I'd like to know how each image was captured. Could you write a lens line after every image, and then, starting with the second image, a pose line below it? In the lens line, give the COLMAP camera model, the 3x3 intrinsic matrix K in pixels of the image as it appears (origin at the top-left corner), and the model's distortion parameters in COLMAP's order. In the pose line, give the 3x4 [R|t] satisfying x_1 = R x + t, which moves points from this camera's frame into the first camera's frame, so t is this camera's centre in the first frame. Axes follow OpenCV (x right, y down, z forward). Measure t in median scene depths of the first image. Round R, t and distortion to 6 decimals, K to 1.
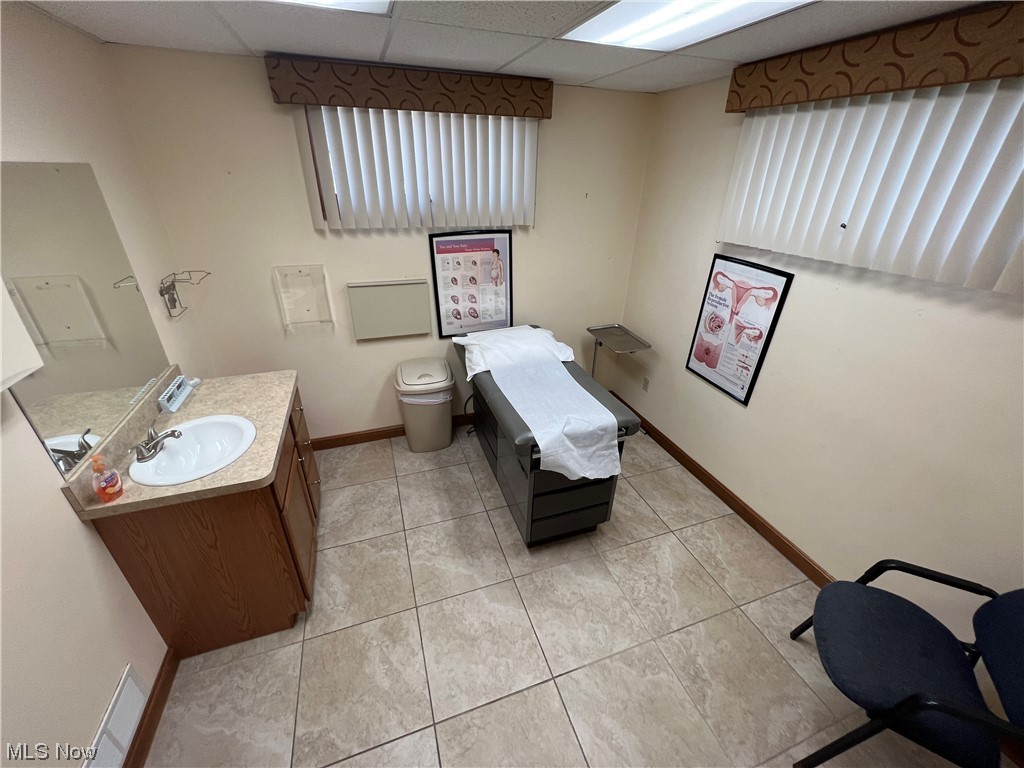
lens RADIAL K [[409.3, 0, 512.1], [0, 409.3, 390.8], [0, 0, 1]] dist [-0.003689, 0.000988]
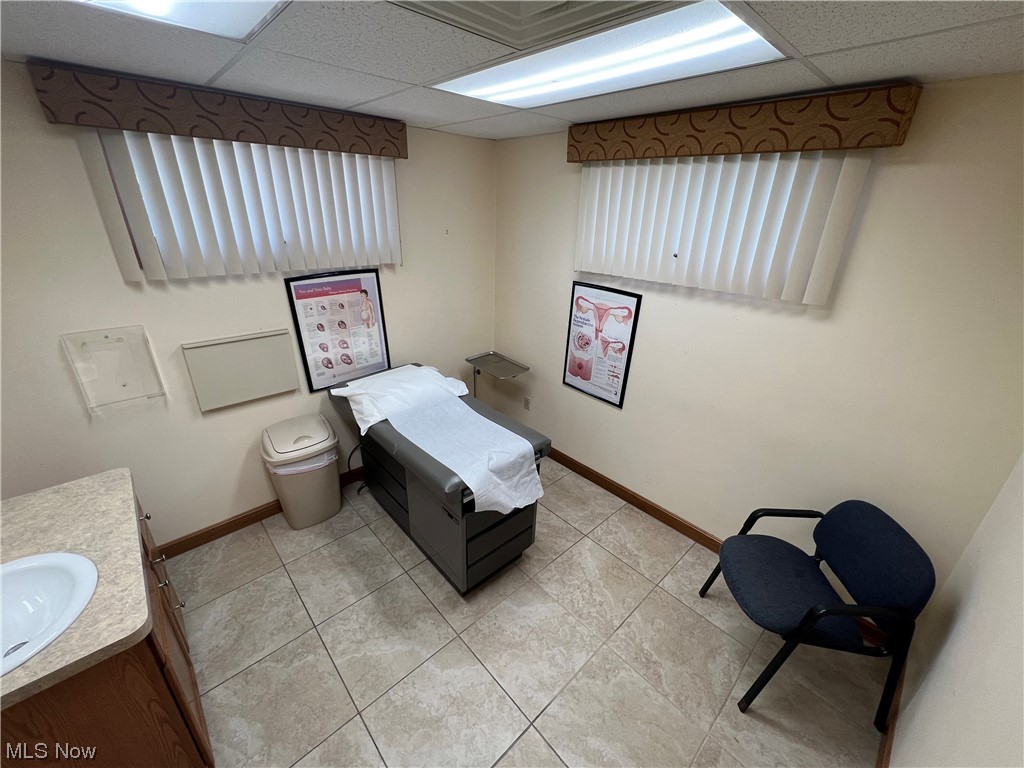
lens RADIAL K [[409.3, 0, 511.9], [0, 409.3, 390.0], [0, 0, 1]] dist [-0.003689, 0.000988]
pose [[0.915781, -0.158278, 0.369178, -0.133369], [0.181100, 0.983073, -0.027762, -0.040261], [-0.358535, 0.092282, 0.928944, 0.037690]]
